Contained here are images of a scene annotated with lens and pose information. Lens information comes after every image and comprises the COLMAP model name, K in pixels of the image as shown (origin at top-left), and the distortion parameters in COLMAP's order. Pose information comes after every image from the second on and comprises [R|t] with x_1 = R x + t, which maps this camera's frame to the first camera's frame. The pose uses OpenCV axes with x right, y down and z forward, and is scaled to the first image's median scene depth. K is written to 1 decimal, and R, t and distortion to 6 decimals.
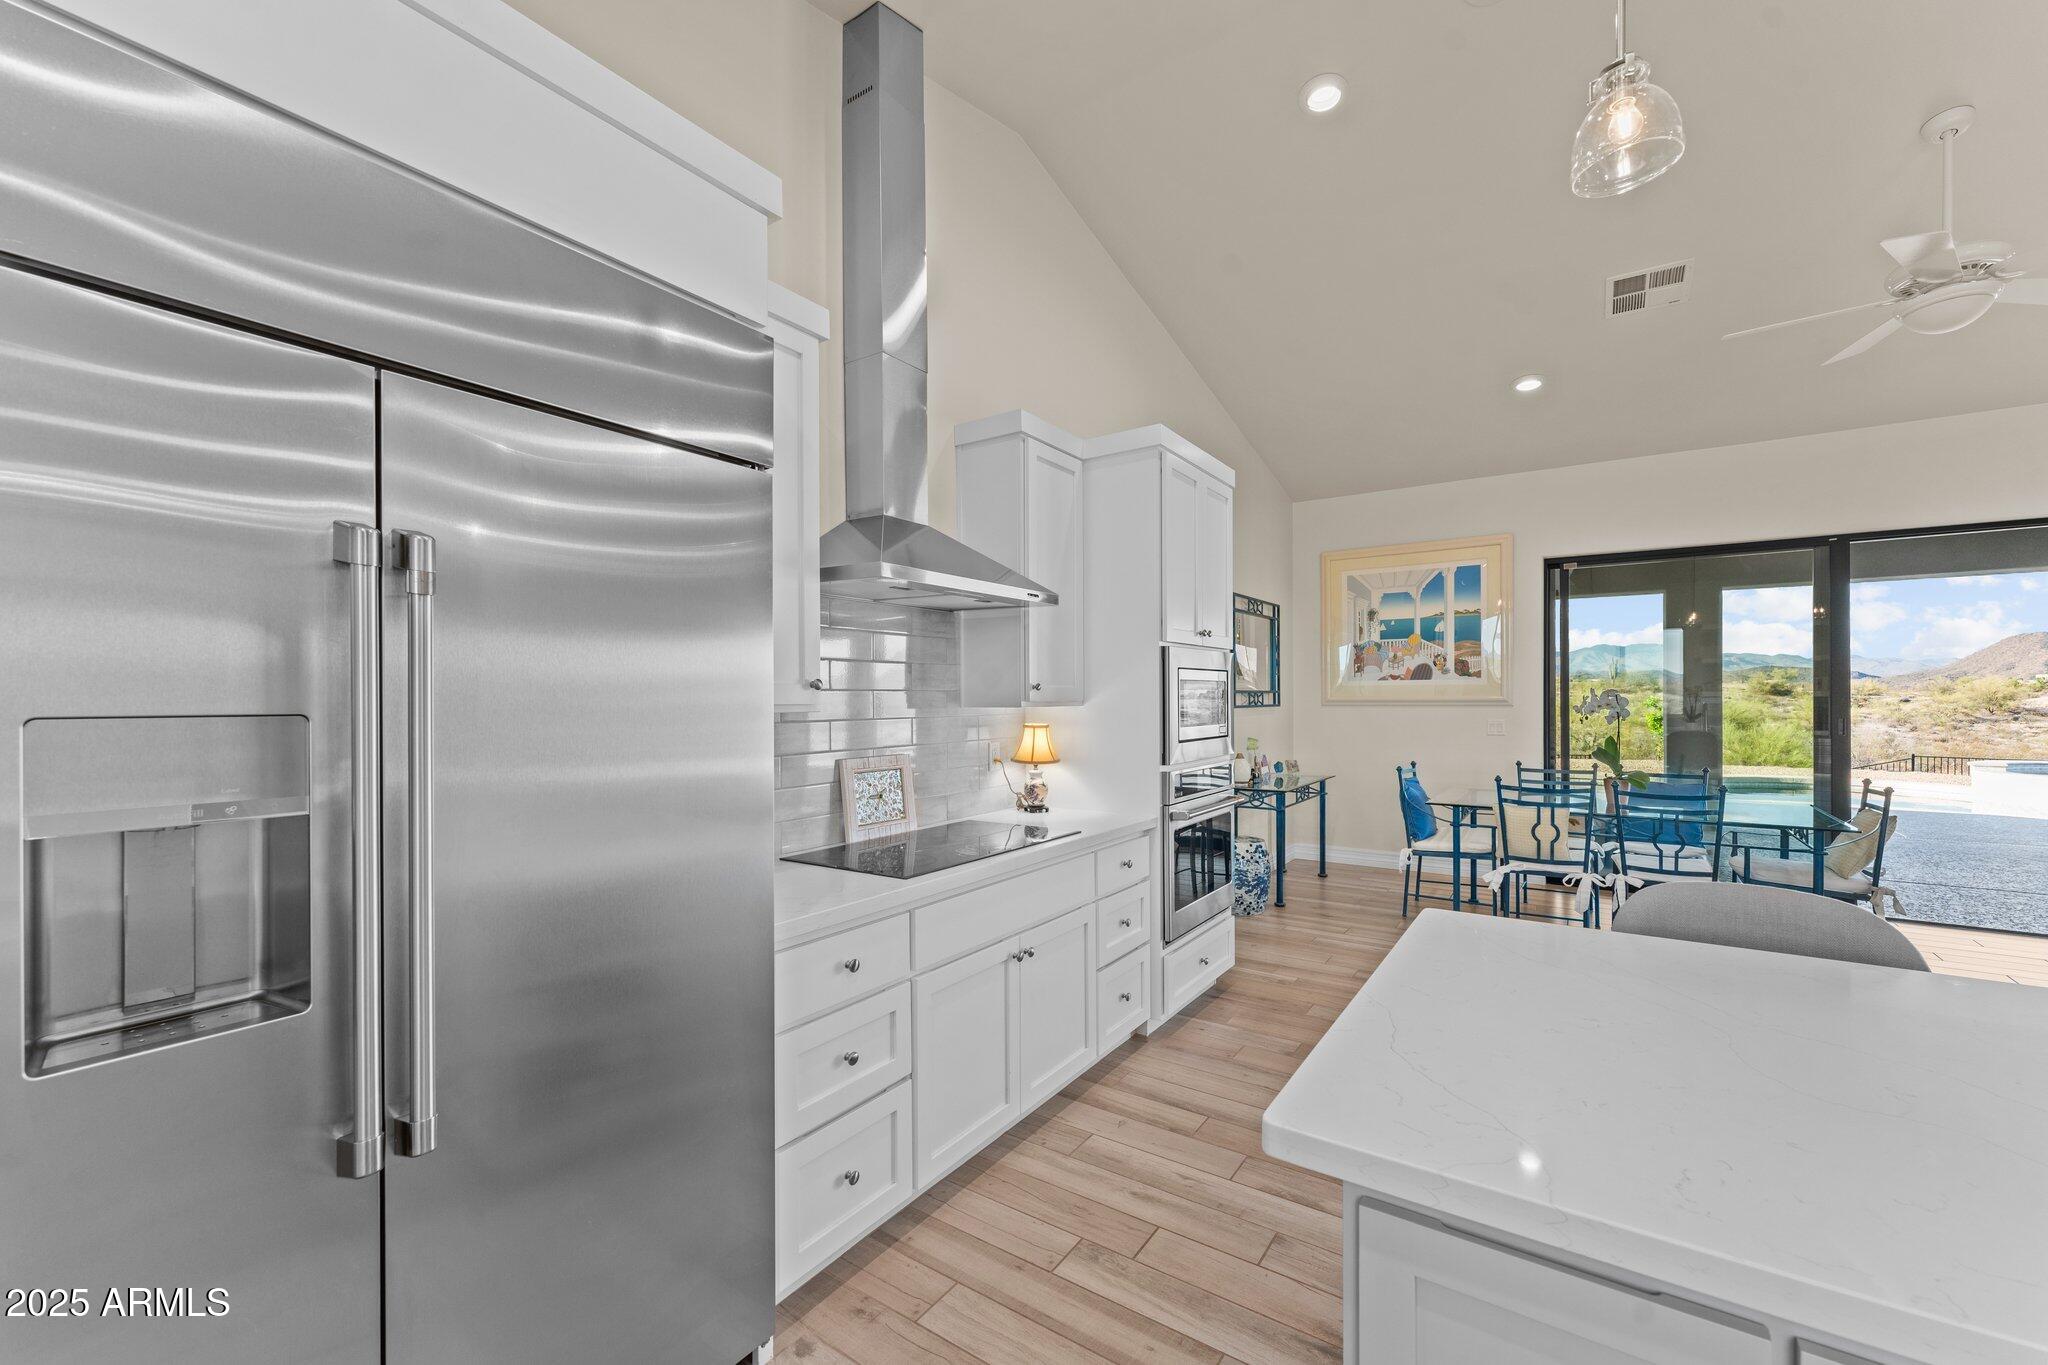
lens RADIAL K [[817.4, 0, 1039.1], [0, 817.4, 697.9], [0, 0, 1]] dist [0.002666, 0.000024]
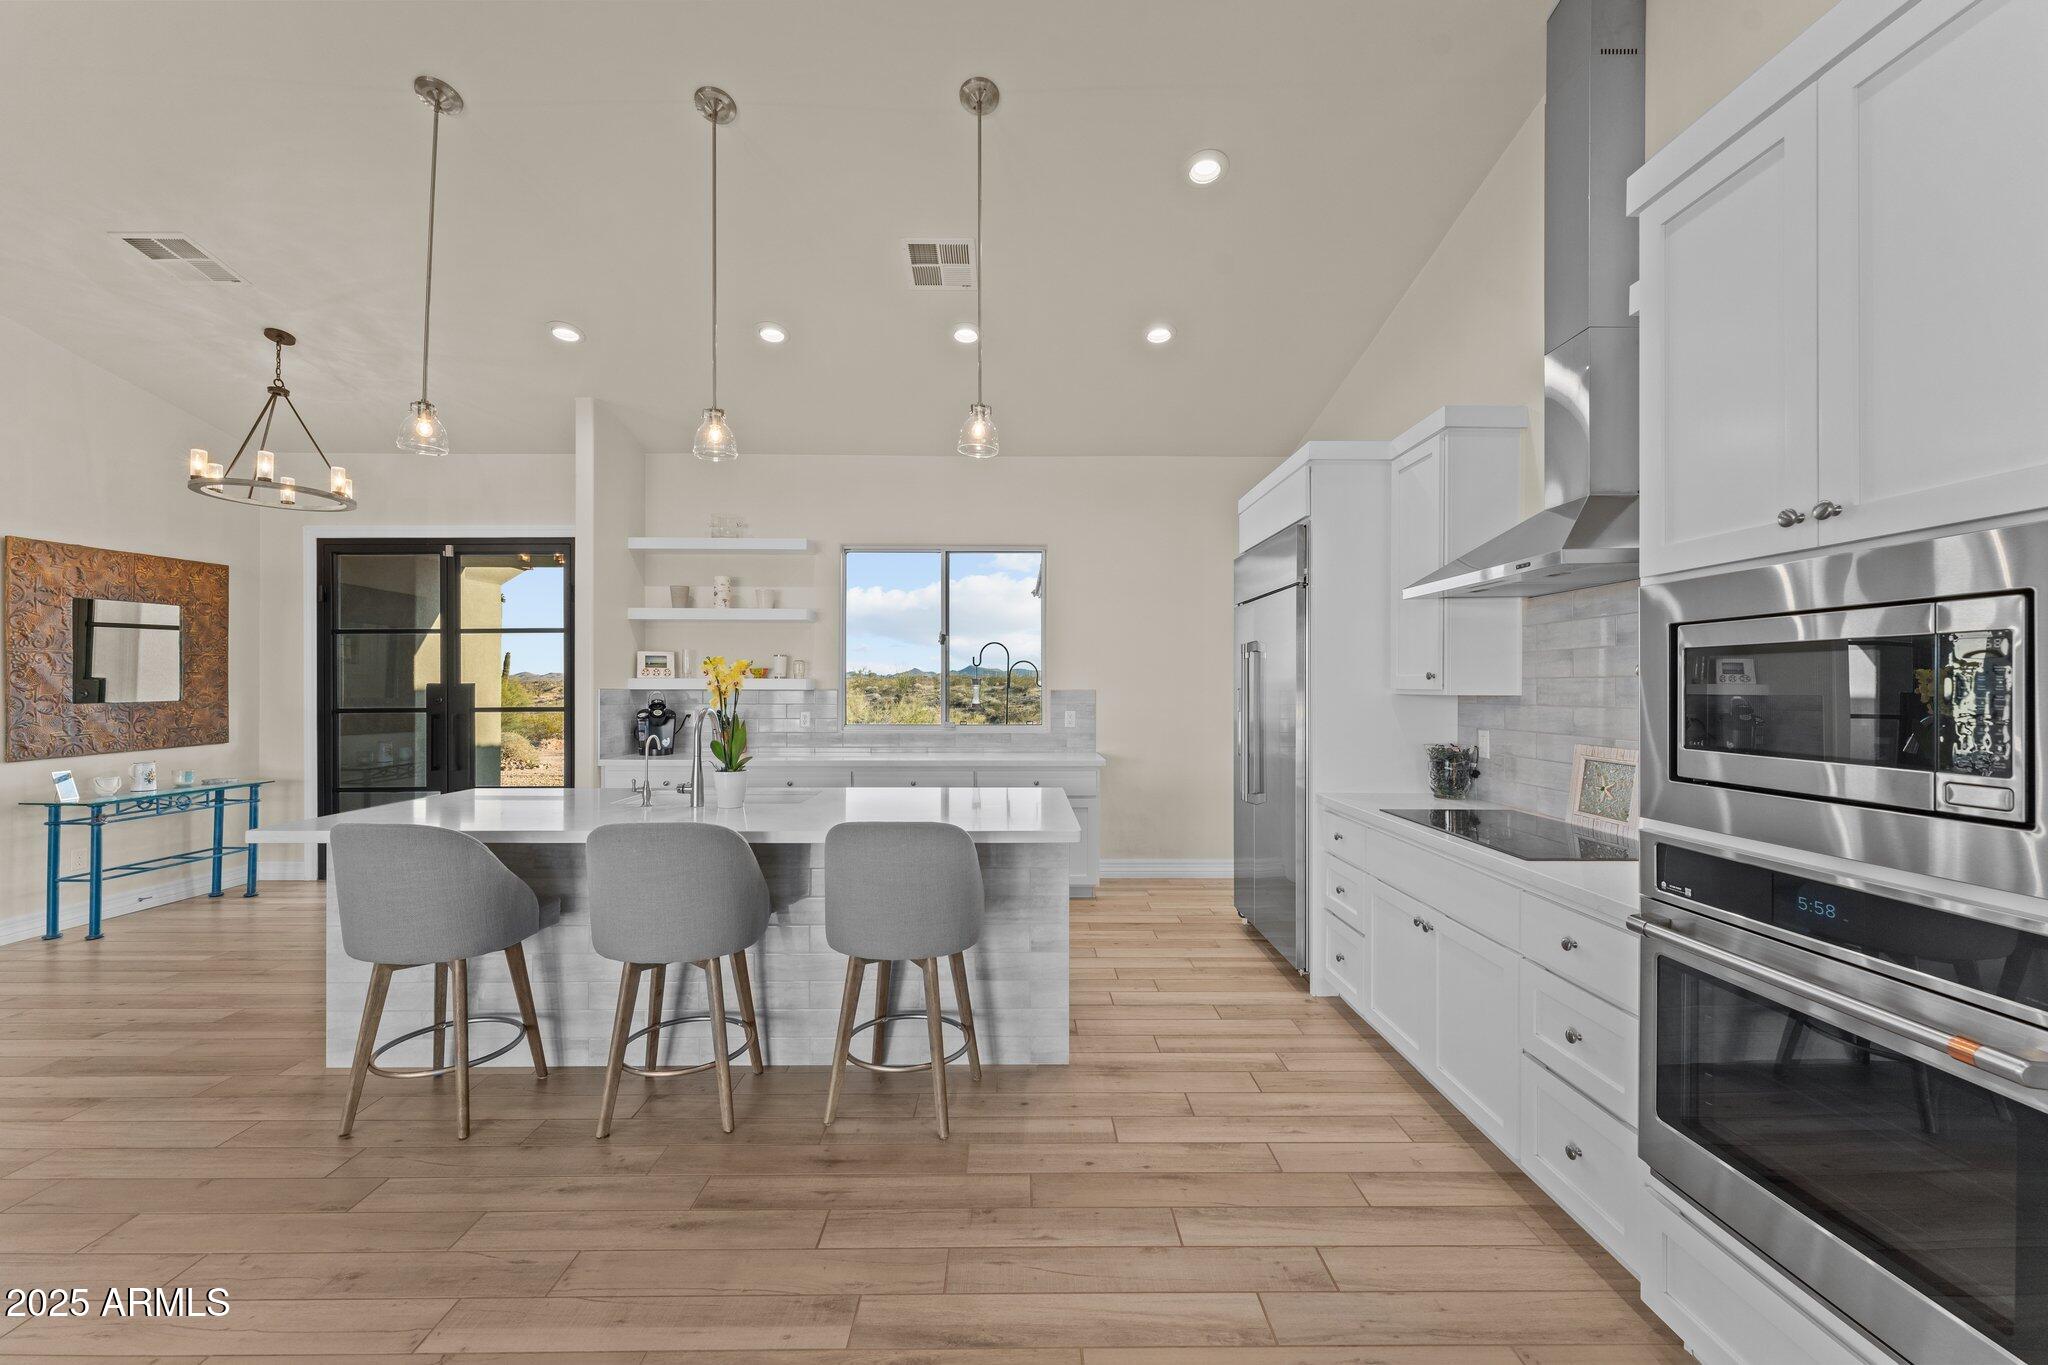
lens RADIAL K [[817.4, 0, 1027.5], [0, 817.4, 682.7], [0, 0, 1]] dist [0.002666, 0.000024]
pose [[-0.821884, 0.000684, -0.569654, 0.429093], [0.001688, 0.999998, -0.001235, -0.001469], [0.569652, -0.001977, -0.821883, 0.668107]]
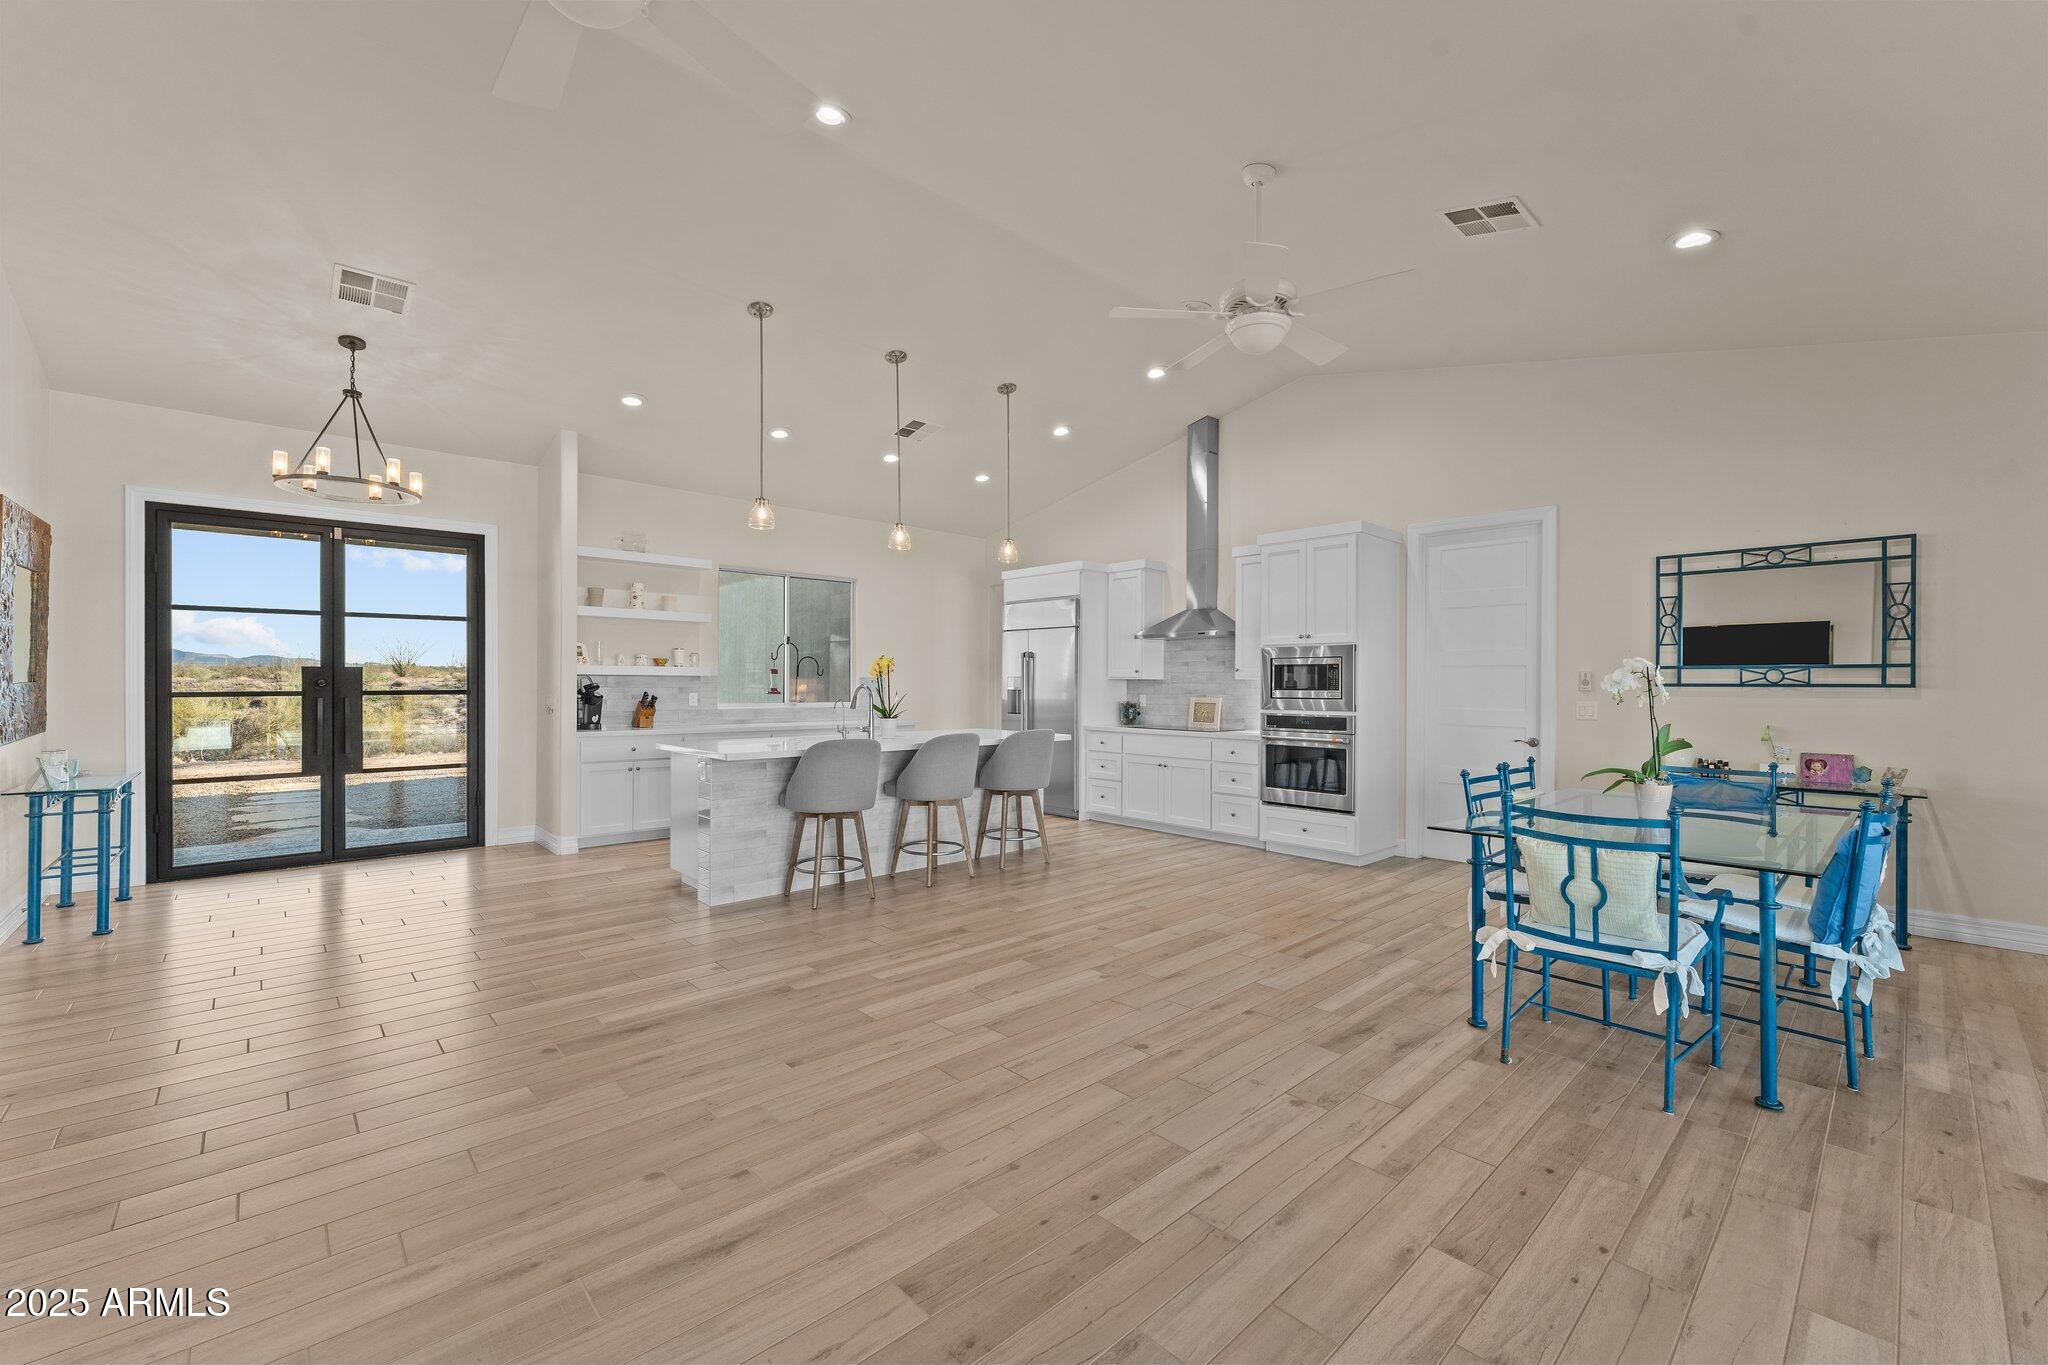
lens RADIAL K [[817.4, 0, 1024.6], [0, 817.4, 684.0], [0, 0, 1]] dist [0.002666, 0.000024]
pose [[-0.223342, 0.002980, -0.974736, 1.202469], [-0.005465, 0.999976, 0.004309, 0.009249], [0.974725, 0.006289, -0.223320, 0.490358]]
